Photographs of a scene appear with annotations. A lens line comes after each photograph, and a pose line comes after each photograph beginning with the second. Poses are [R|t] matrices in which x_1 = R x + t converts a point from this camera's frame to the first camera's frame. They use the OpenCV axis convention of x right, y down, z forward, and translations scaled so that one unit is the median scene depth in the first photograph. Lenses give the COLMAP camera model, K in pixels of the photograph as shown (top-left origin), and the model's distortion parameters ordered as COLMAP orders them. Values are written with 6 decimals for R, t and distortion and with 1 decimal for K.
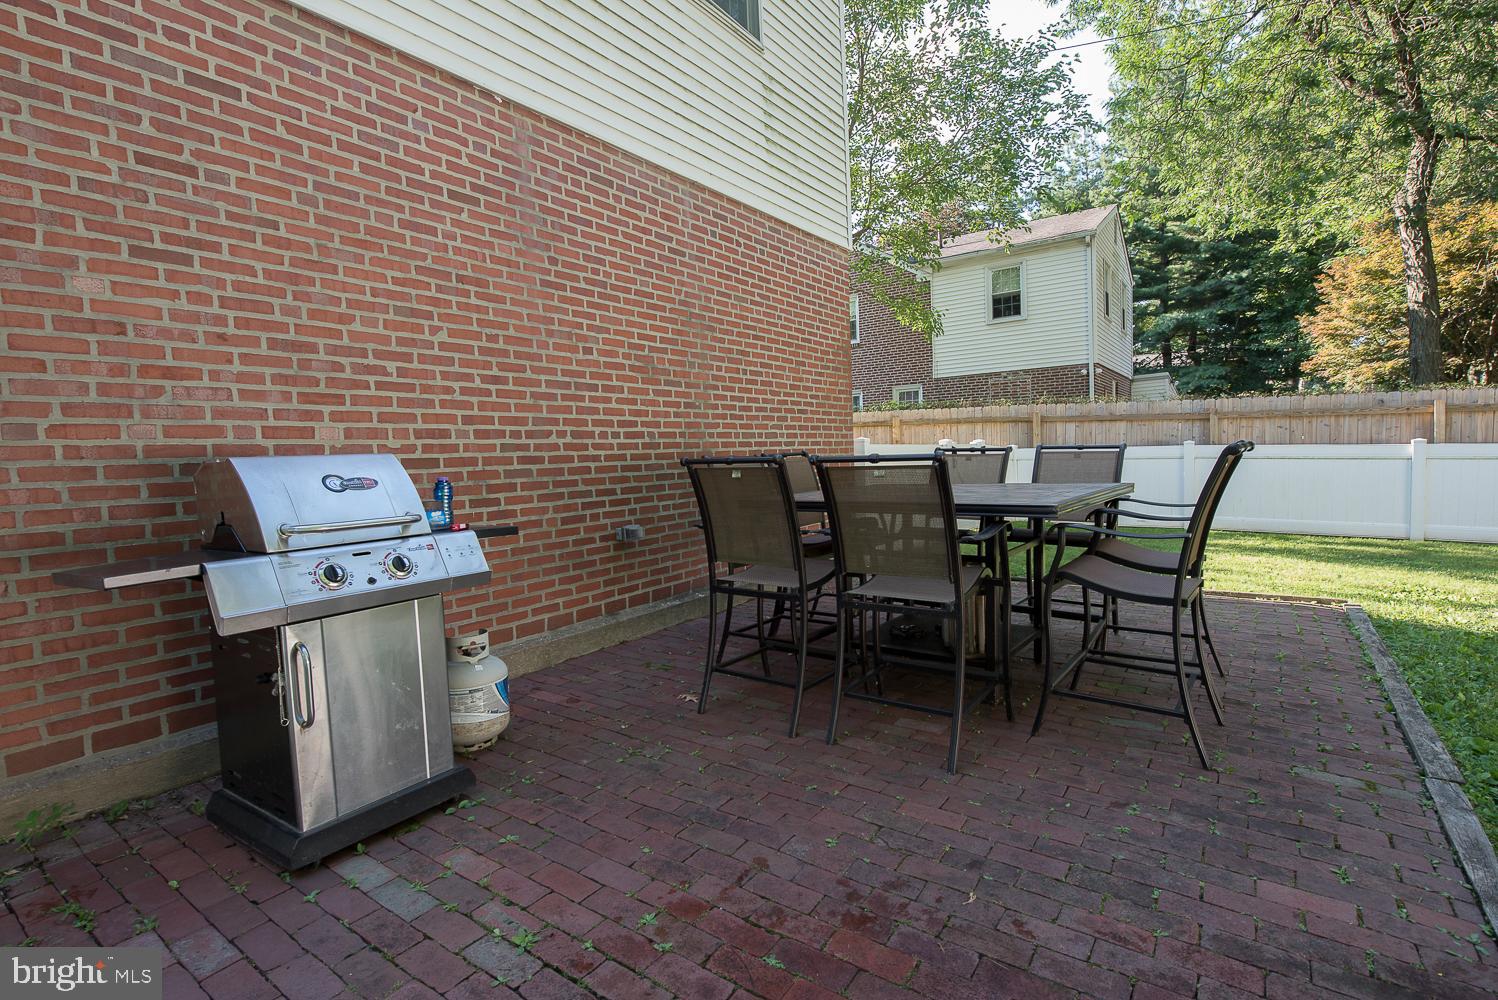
lens RADIAL K [[717.6, 0, 749.0], [0, 717.6, 500.0], [0, 0, 1]] dist [-0.008339, -0.000902]
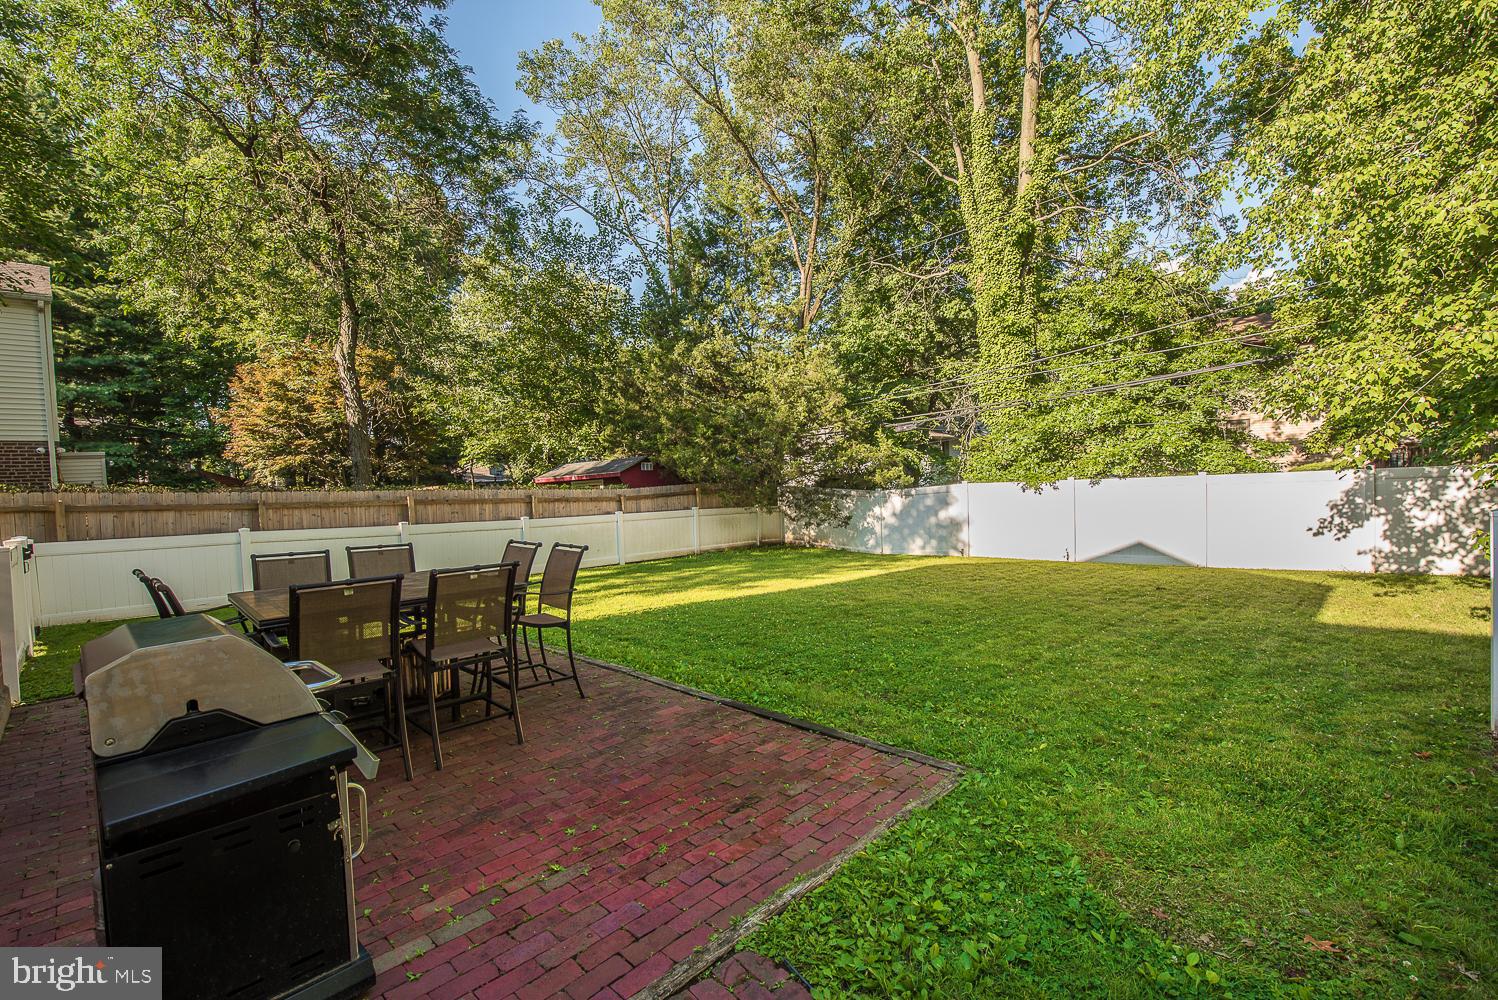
lens RADIAL K [[656.6, 0, 749.0], [0, 656.6, 500.0], [0, 0, 1]] dist [0.000401, -0.000011]
pose [[0.163536, 0.004809, 0.986526, -0.813779], [0.095170, 0.995247, -0.020628, -0.081956], [-0.981936, 0.097261, 0.162301, 0.096509]]
